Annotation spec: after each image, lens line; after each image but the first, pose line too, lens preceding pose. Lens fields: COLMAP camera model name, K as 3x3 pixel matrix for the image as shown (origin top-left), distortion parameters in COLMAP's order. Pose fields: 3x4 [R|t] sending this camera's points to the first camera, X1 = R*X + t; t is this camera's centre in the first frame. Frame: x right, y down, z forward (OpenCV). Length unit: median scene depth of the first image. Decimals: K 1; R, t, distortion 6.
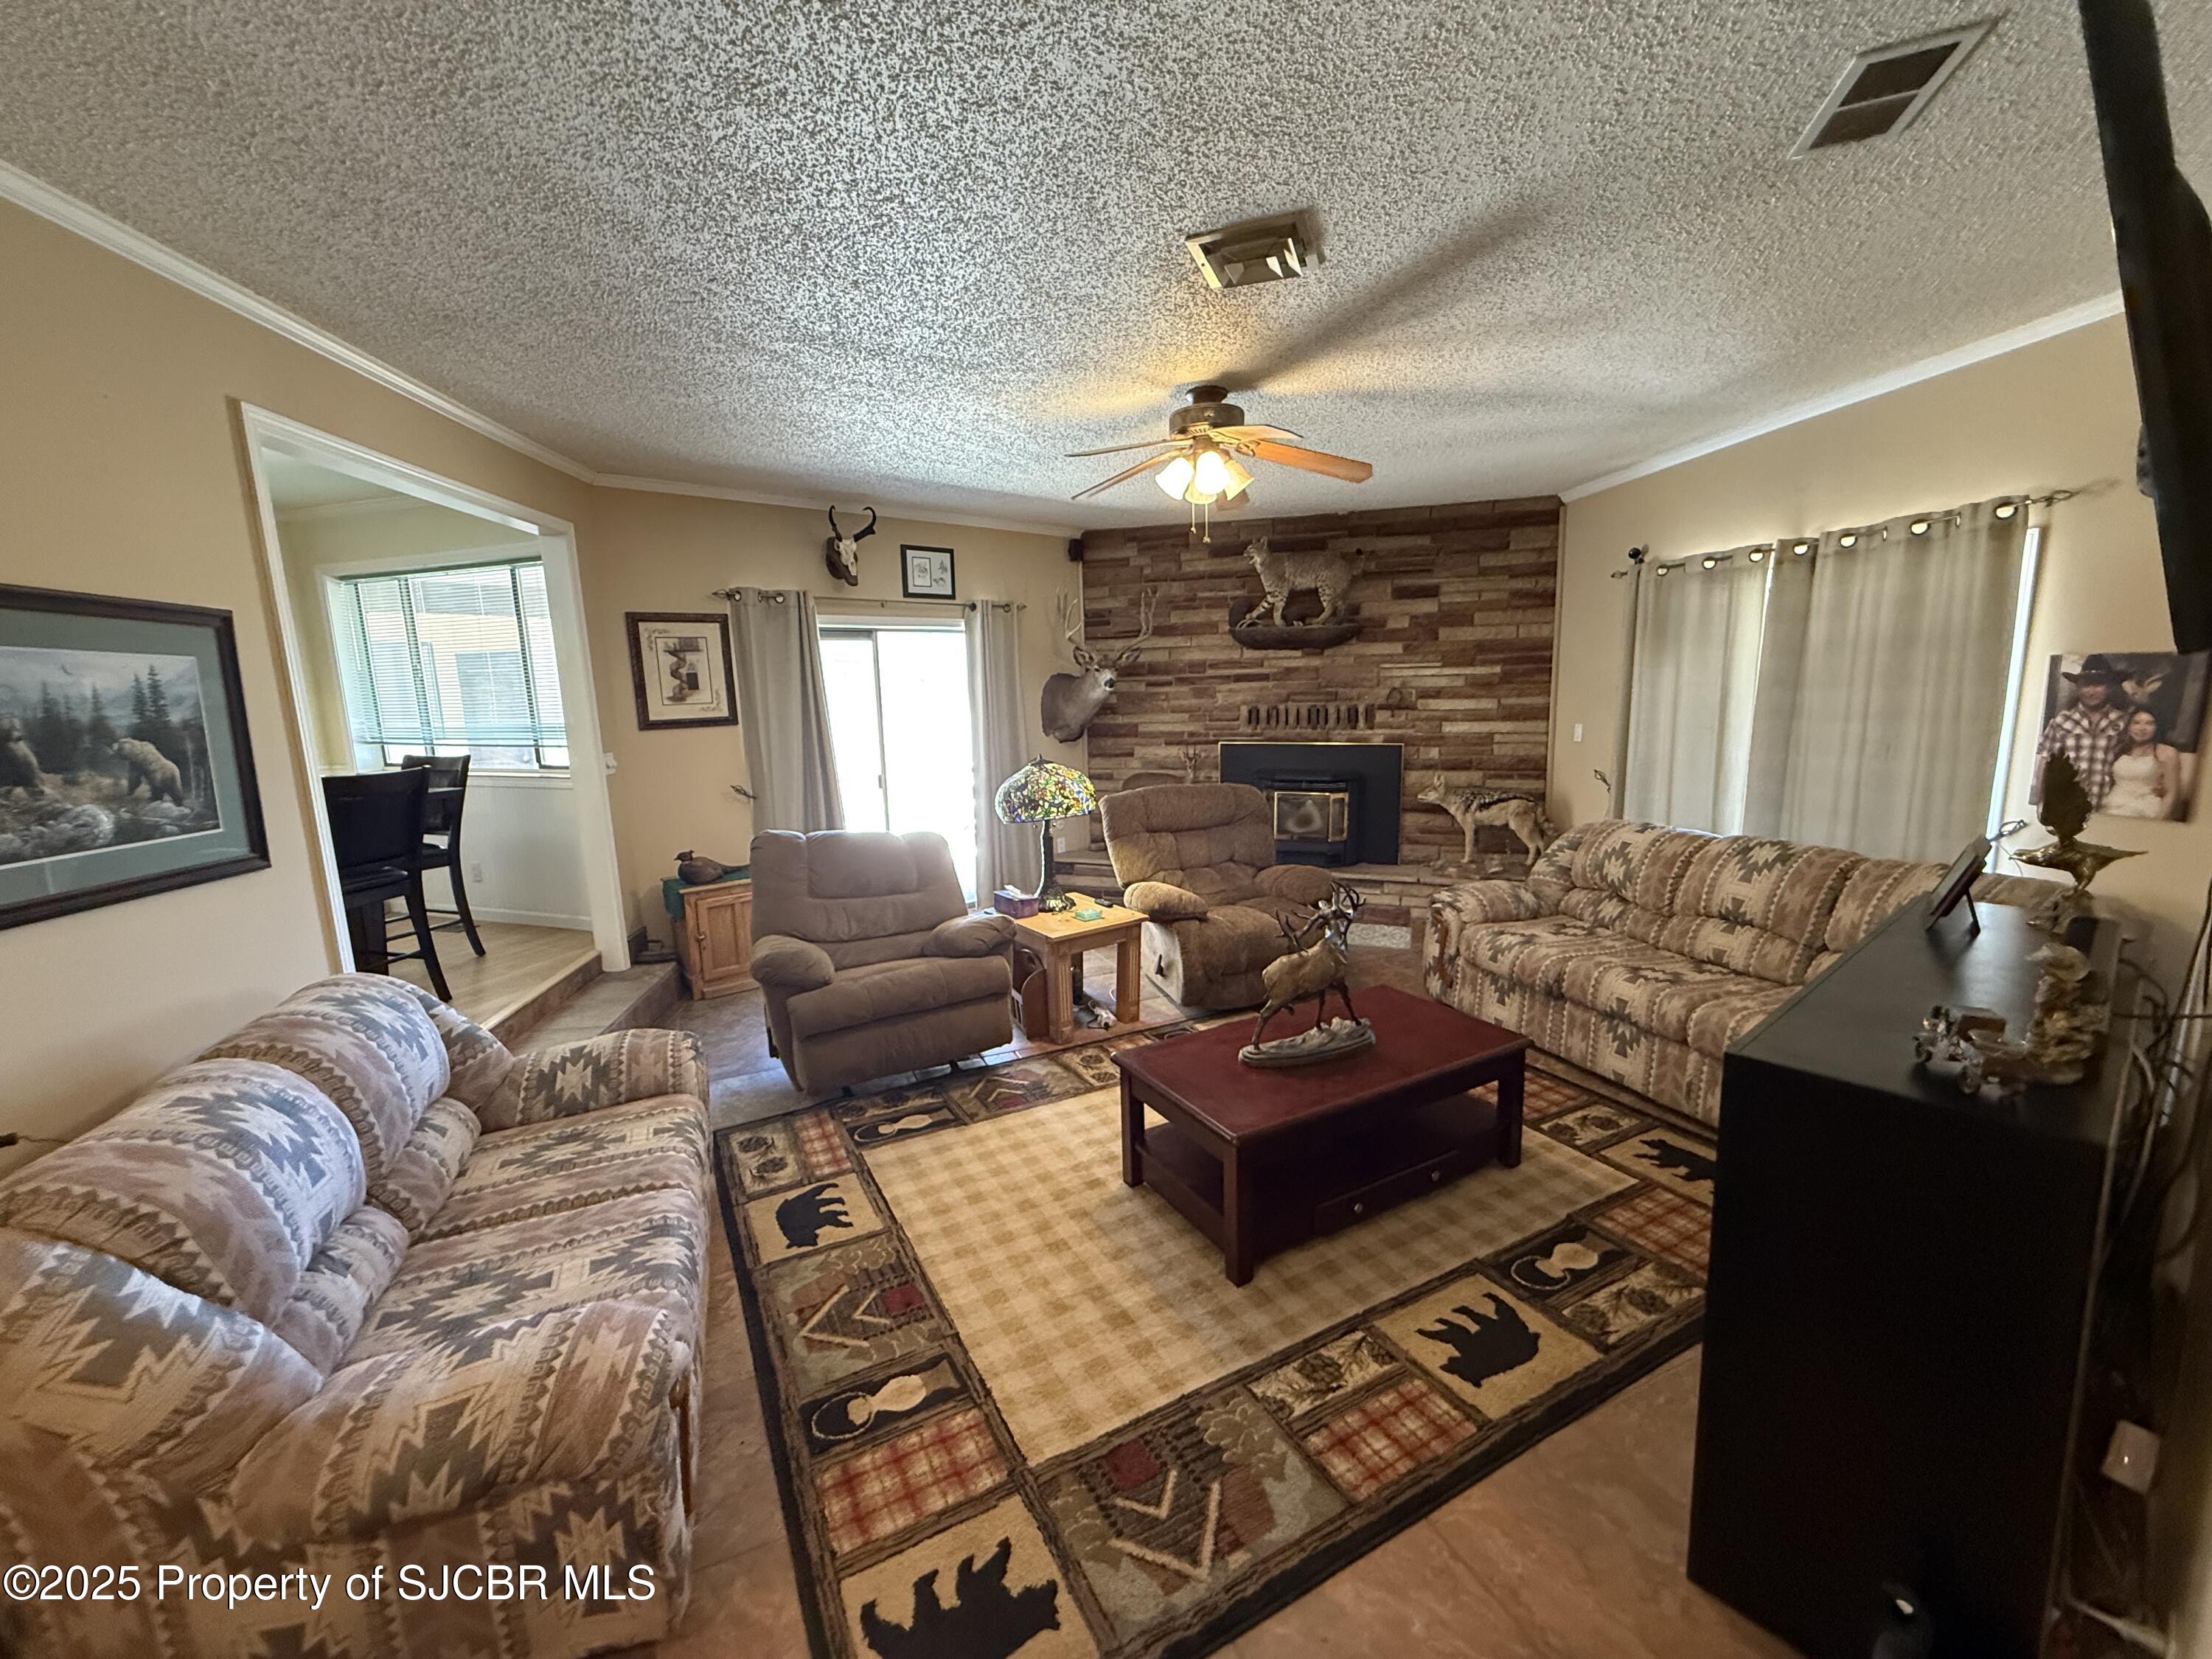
lens RADIAL K [[886.1, 0, 1104.7], [0, 886.1, 828.2], [0, 0, 1]] dist [0.002287, -0.000240]
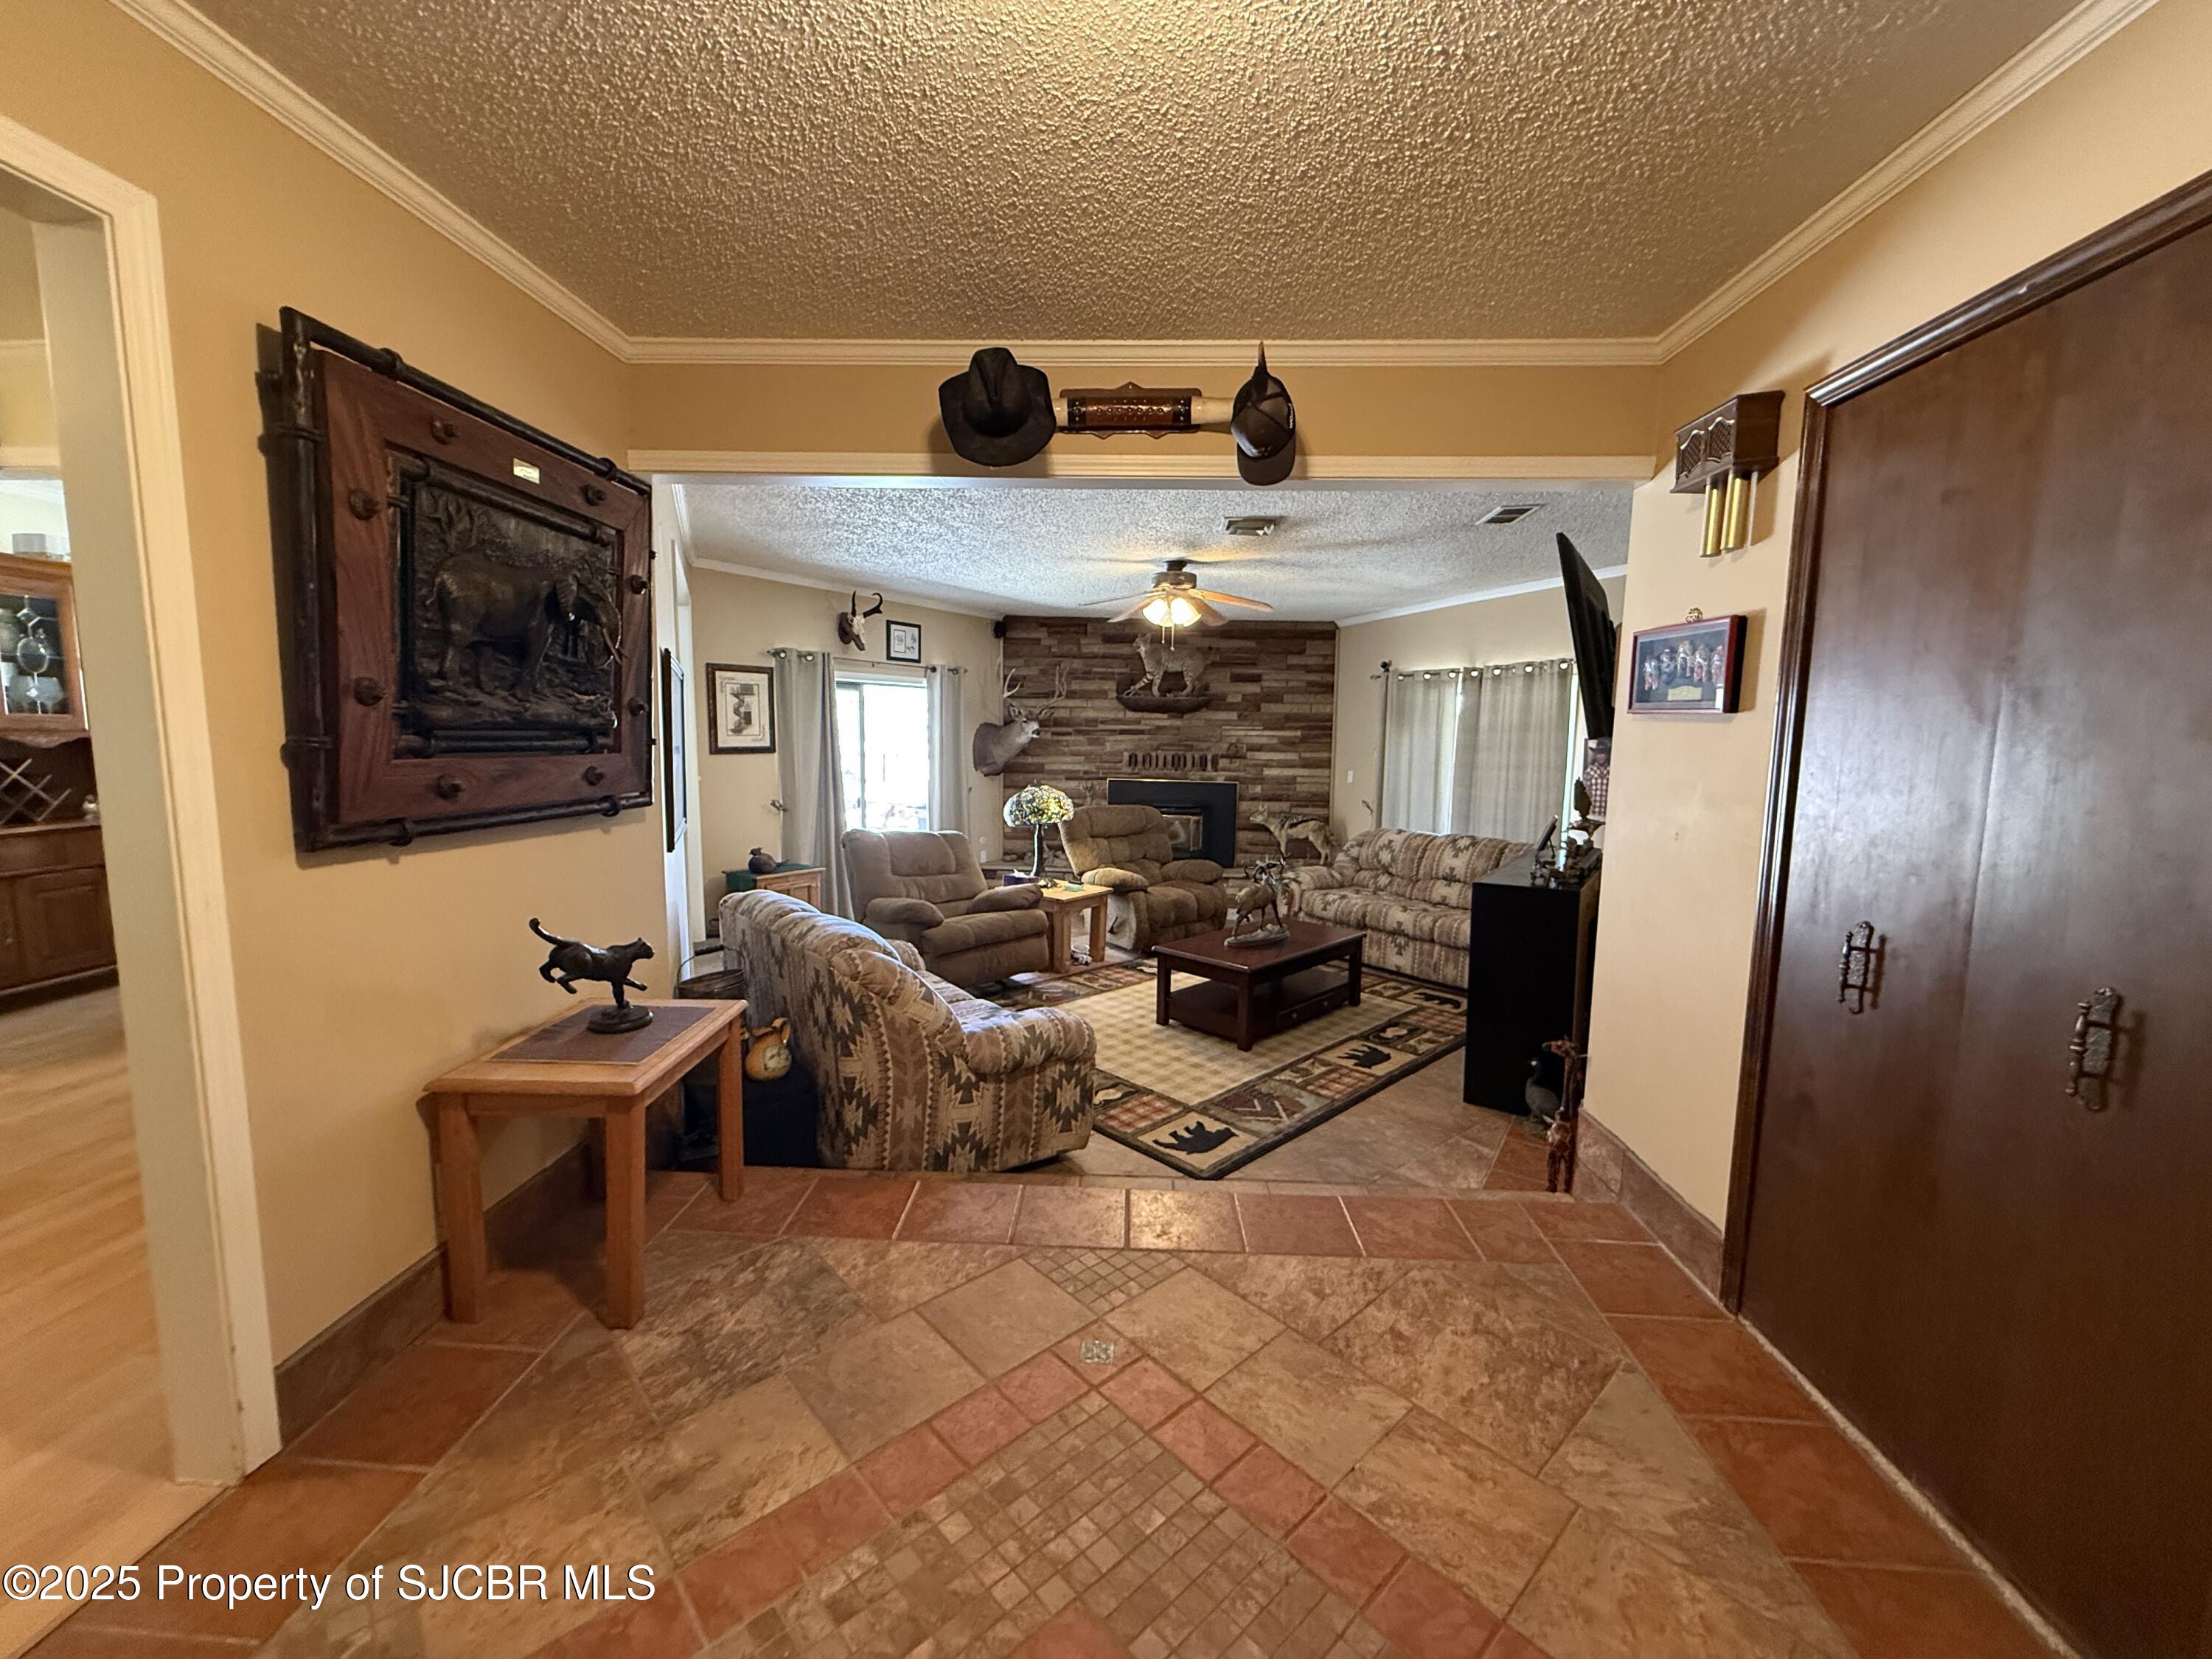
lens RADIAL K [[886.1, 0, 1108.0], [0, 886.1, 829.8], [0, 0, 1]] dist [0.002287, -0.000240]
pose [[0.958533, 0.008655, 0.284851, -0.365920], [0.006960, 0.998530, -0.053758, 0.076374], [-0.284897, 0.053512, 0.957063, -0.409345]]
